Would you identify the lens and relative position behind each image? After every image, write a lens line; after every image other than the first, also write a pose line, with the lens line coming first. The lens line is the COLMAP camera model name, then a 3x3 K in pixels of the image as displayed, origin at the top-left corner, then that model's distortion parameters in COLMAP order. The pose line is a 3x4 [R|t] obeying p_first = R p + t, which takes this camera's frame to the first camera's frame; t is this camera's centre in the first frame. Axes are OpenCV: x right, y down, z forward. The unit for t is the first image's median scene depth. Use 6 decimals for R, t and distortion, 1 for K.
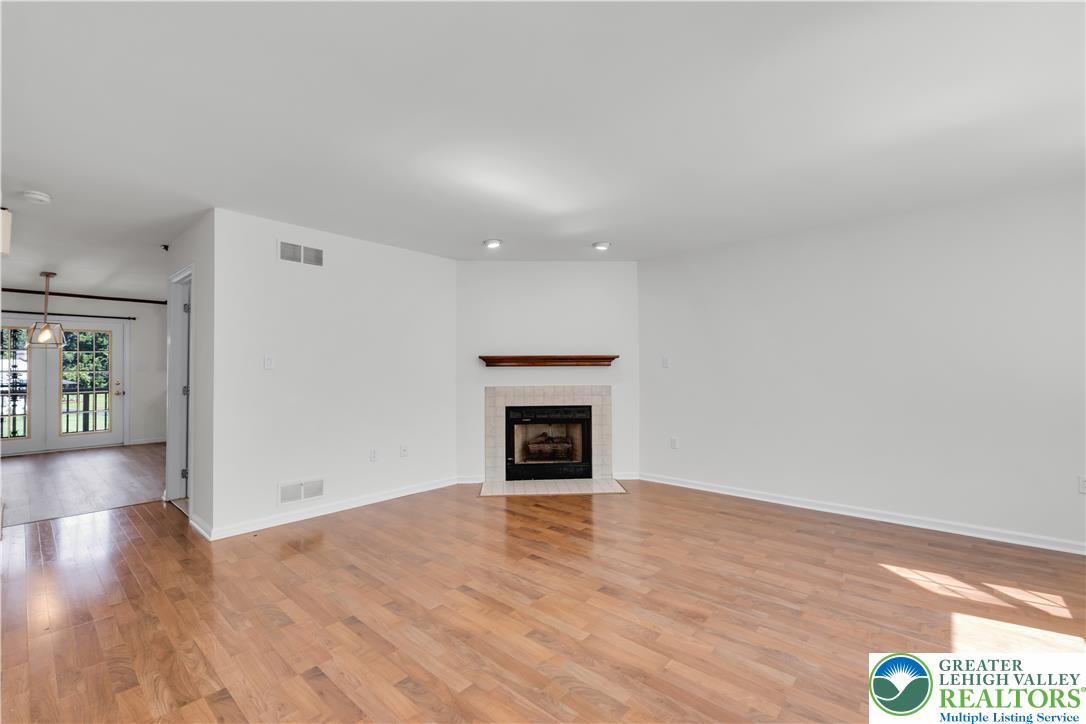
lens RADIAL K [[466.4, 0, 536.2], [0, 466.4, 356.4], [0, 0, 1]] dist [-0.000863, -0.003042]
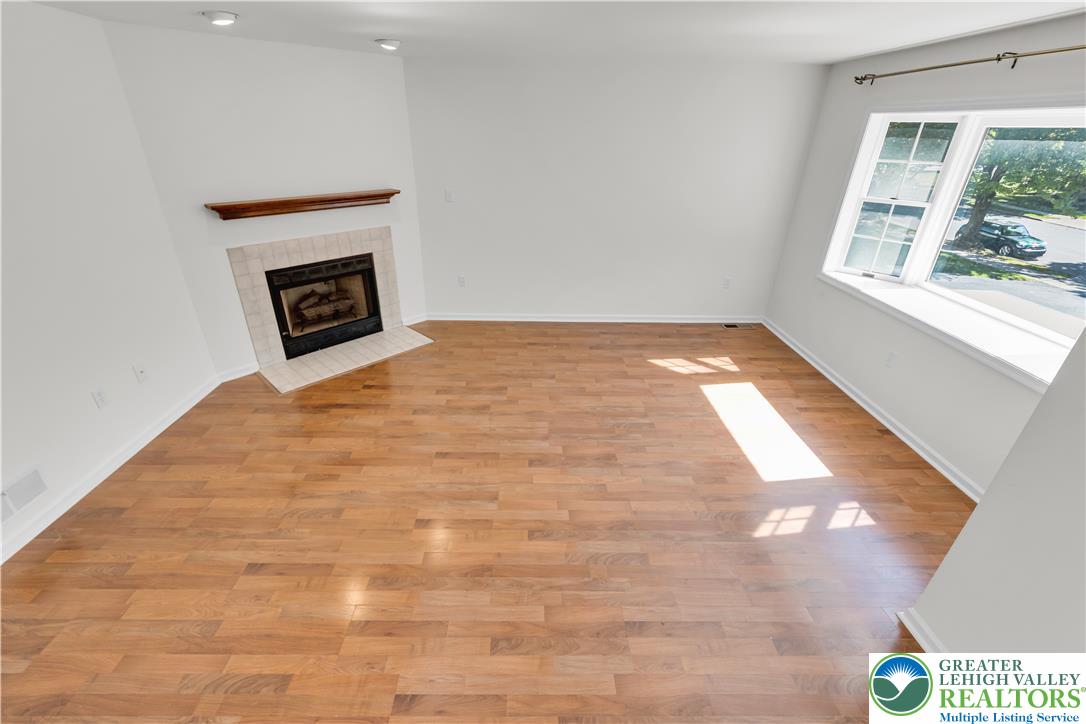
lens RADIAL K [[466.4, 0, 536.4], [0, 466.4, 359.0], [0, 0, 1]] dist [-0.000863, -0.003042]
pose [[0.735463, -0.282962, 0.615651, -0.344713], [-0.041977, 0.887850, 0.458214, -0.180071], [-0.676263, -0.362843, 0.641103, 0.254841]]
